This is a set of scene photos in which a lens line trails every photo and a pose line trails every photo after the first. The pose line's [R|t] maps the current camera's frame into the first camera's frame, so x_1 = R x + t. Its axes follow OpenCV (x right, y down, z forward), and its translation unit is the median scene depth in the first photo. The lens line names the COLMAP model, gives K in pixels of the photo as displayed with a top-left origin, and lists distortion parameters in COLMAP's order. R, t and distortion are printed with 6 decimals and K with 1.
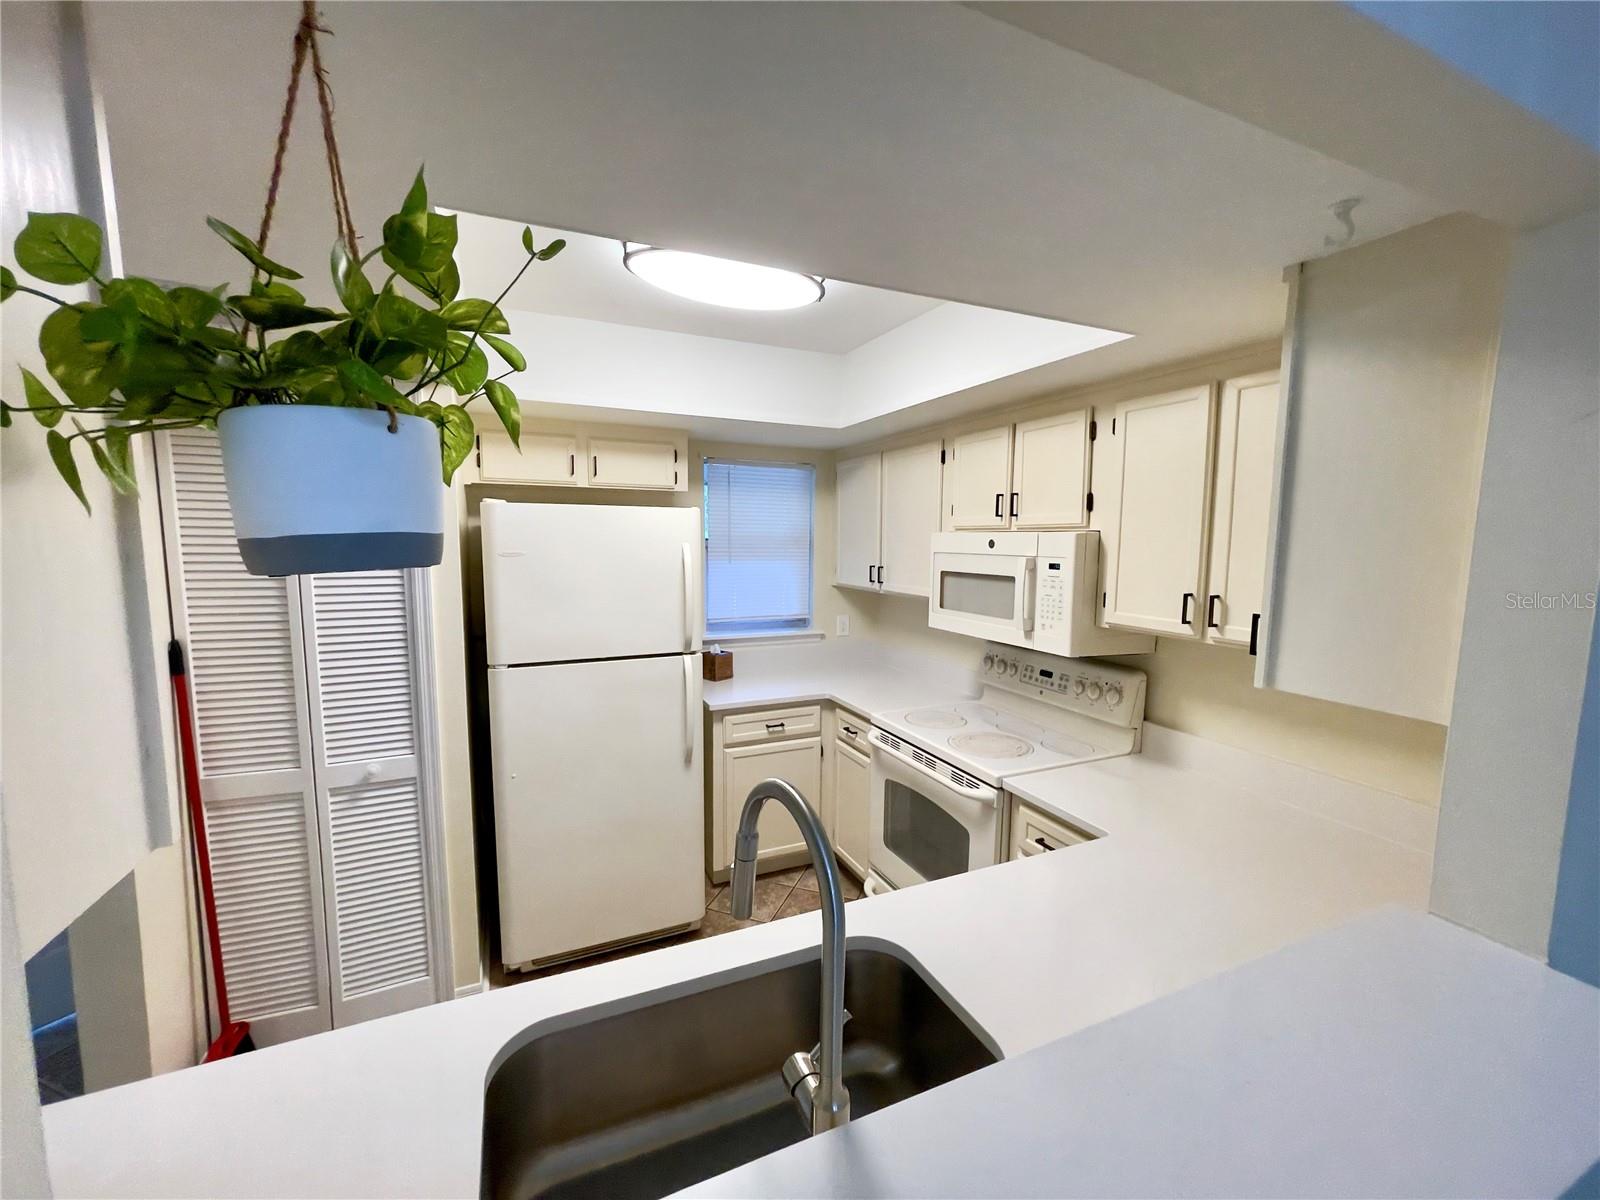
lens RADIAL K [[648.5, 0, 789.0], [0, 648.5, 607.4], [0, 0, 1]] dist [-0.000021, -0.000019]
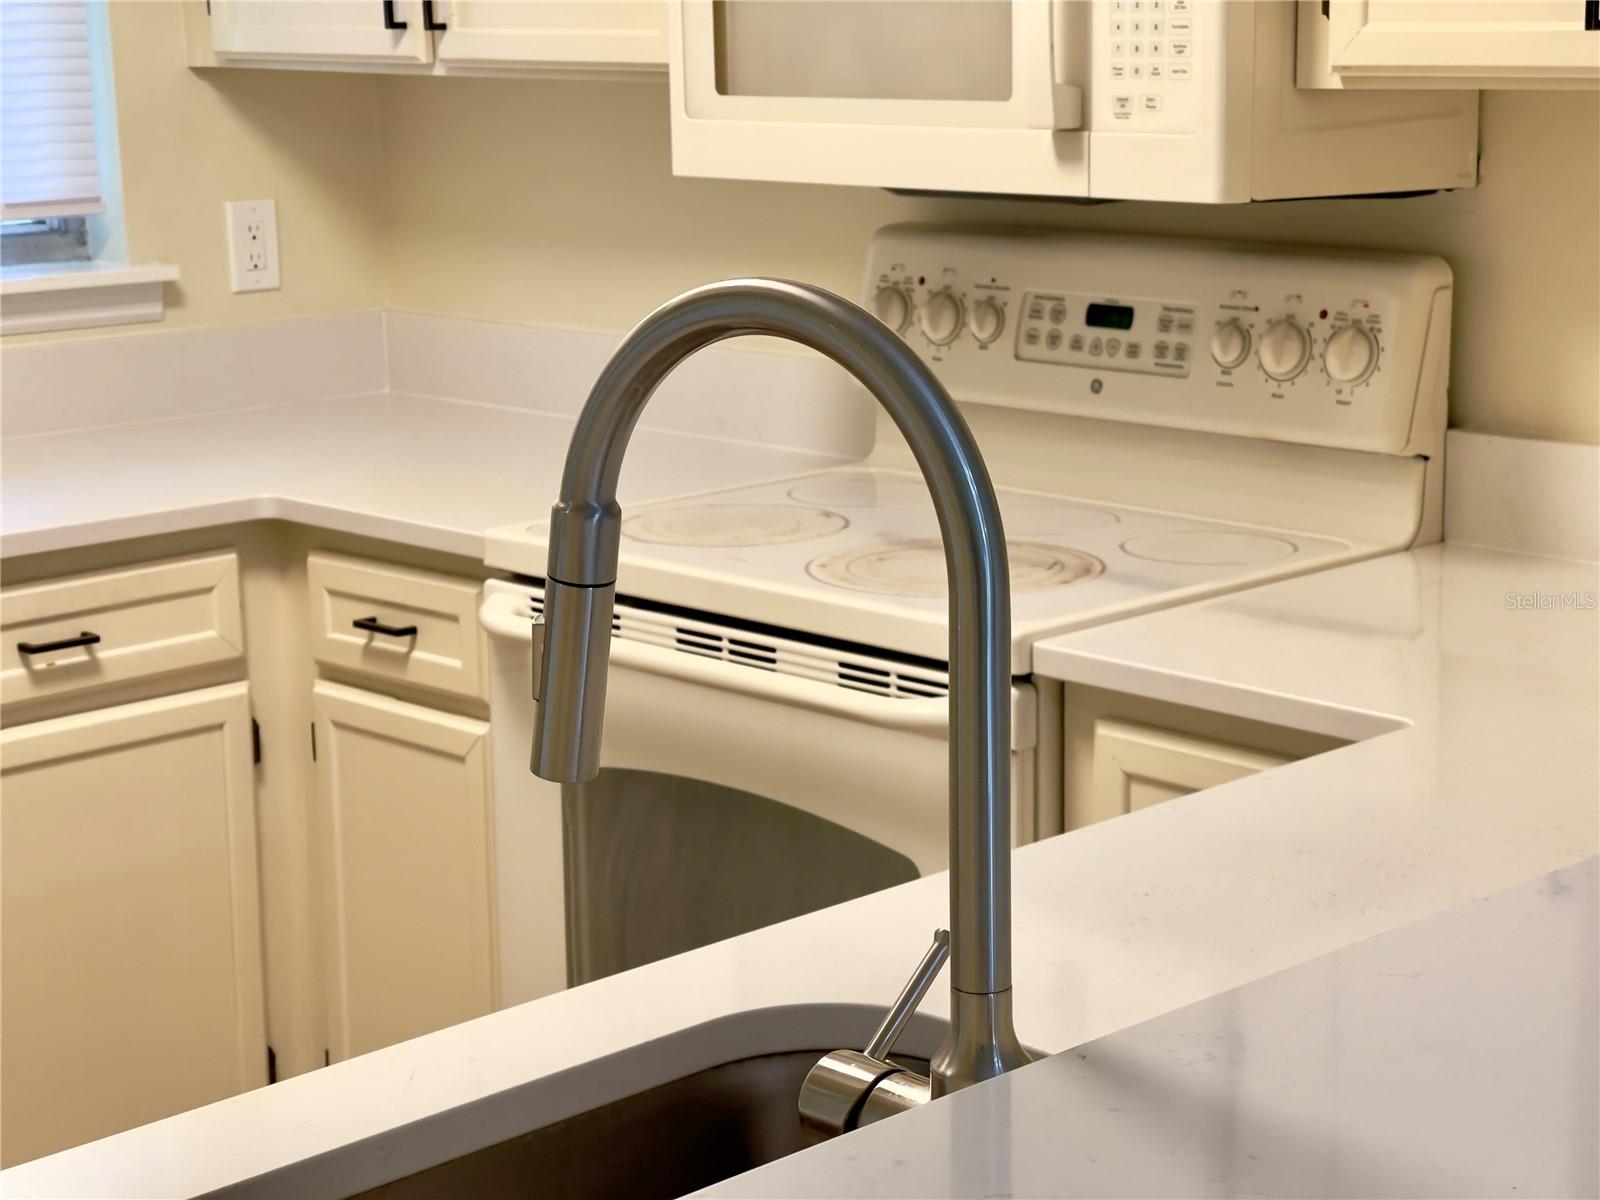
lens RADIAL K [[2953.7, 0, 800.0], [0, 2953.7, 600.0], [0, 0, 1]] dist [0.324807, 0.107877]
pose [[0.939946, -0.096453, 0.327413, -0.153351], [0.064555, 0.992166, 0.106957, 0.080915], [-0.335164, -0.079398, 0.938808, -0.148093]]
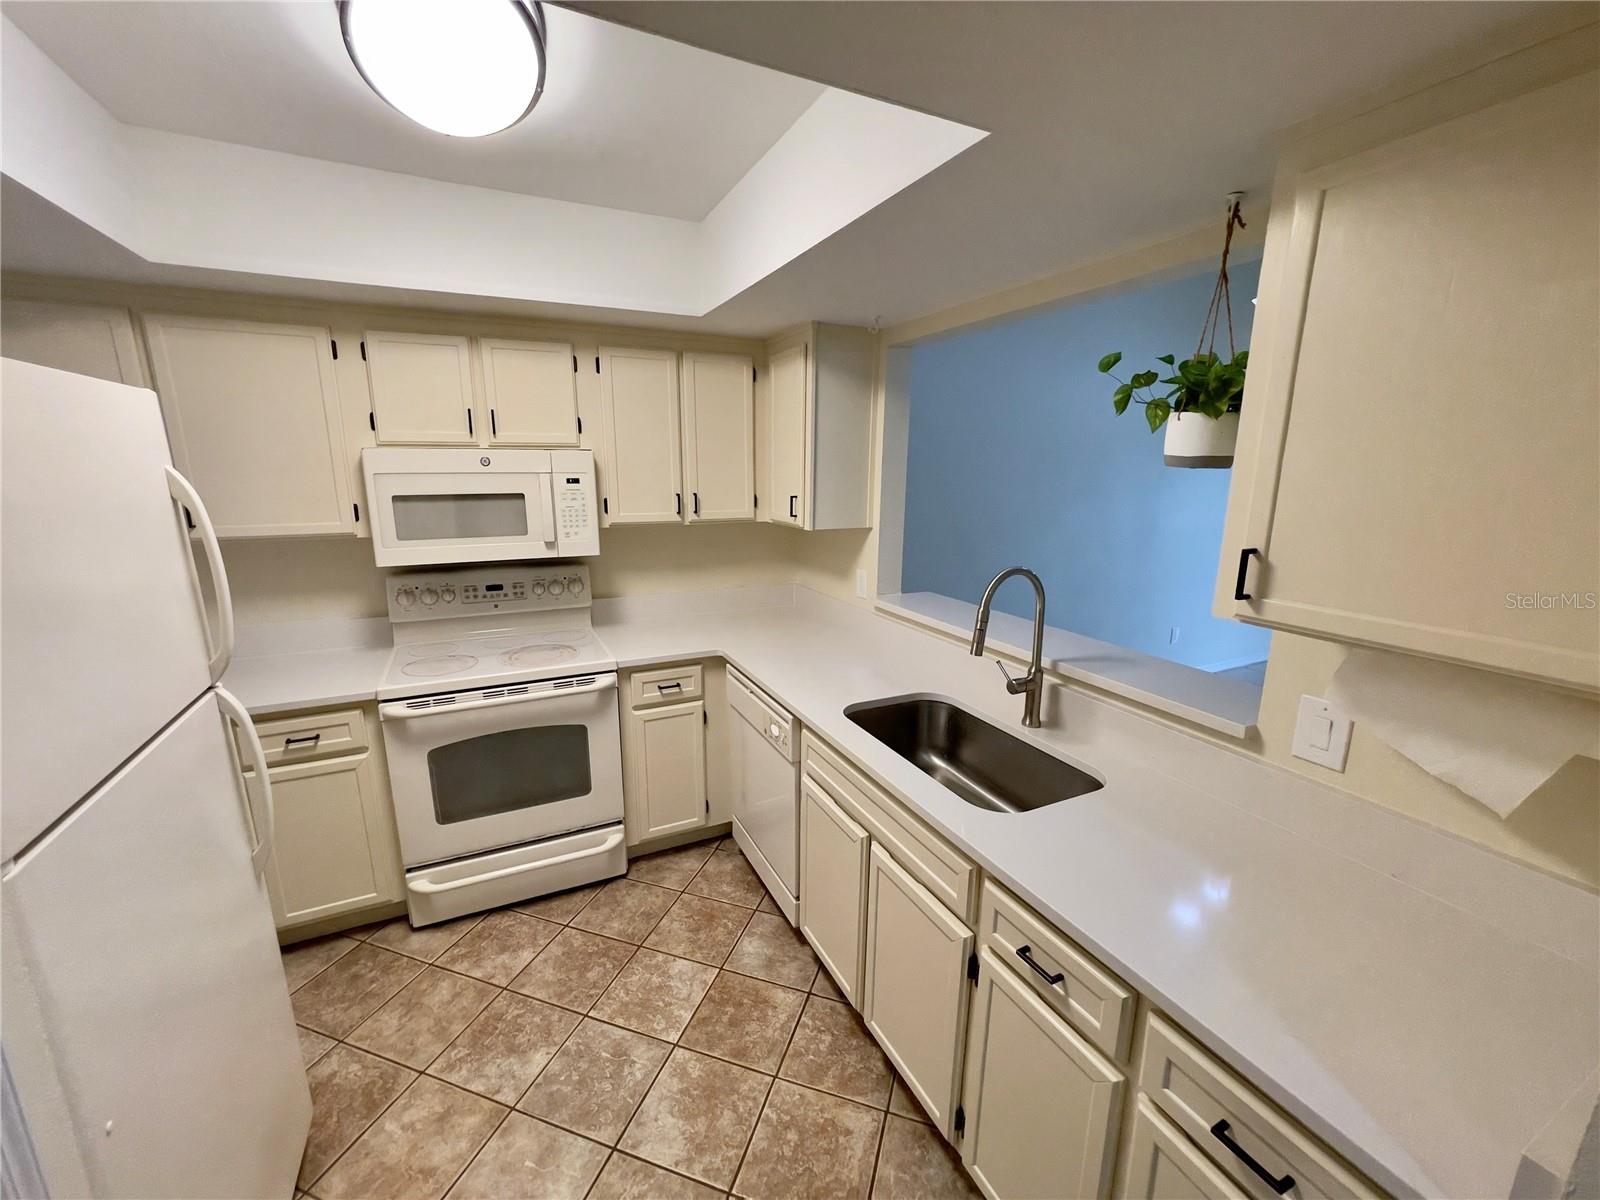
lens RADIAL K [[648.5, 0, 789.0], [0, 648.5, 607.4], [0, 0, 1]] dist [-0.000021, -0.000019]
pose [[-0.023534, -0.226078, 0.973825, -0.664593], [0.105751, 0.968066, 0.227297, -0.056975], [-0.994114, 0.108332, 0.001126, 0.545067]]
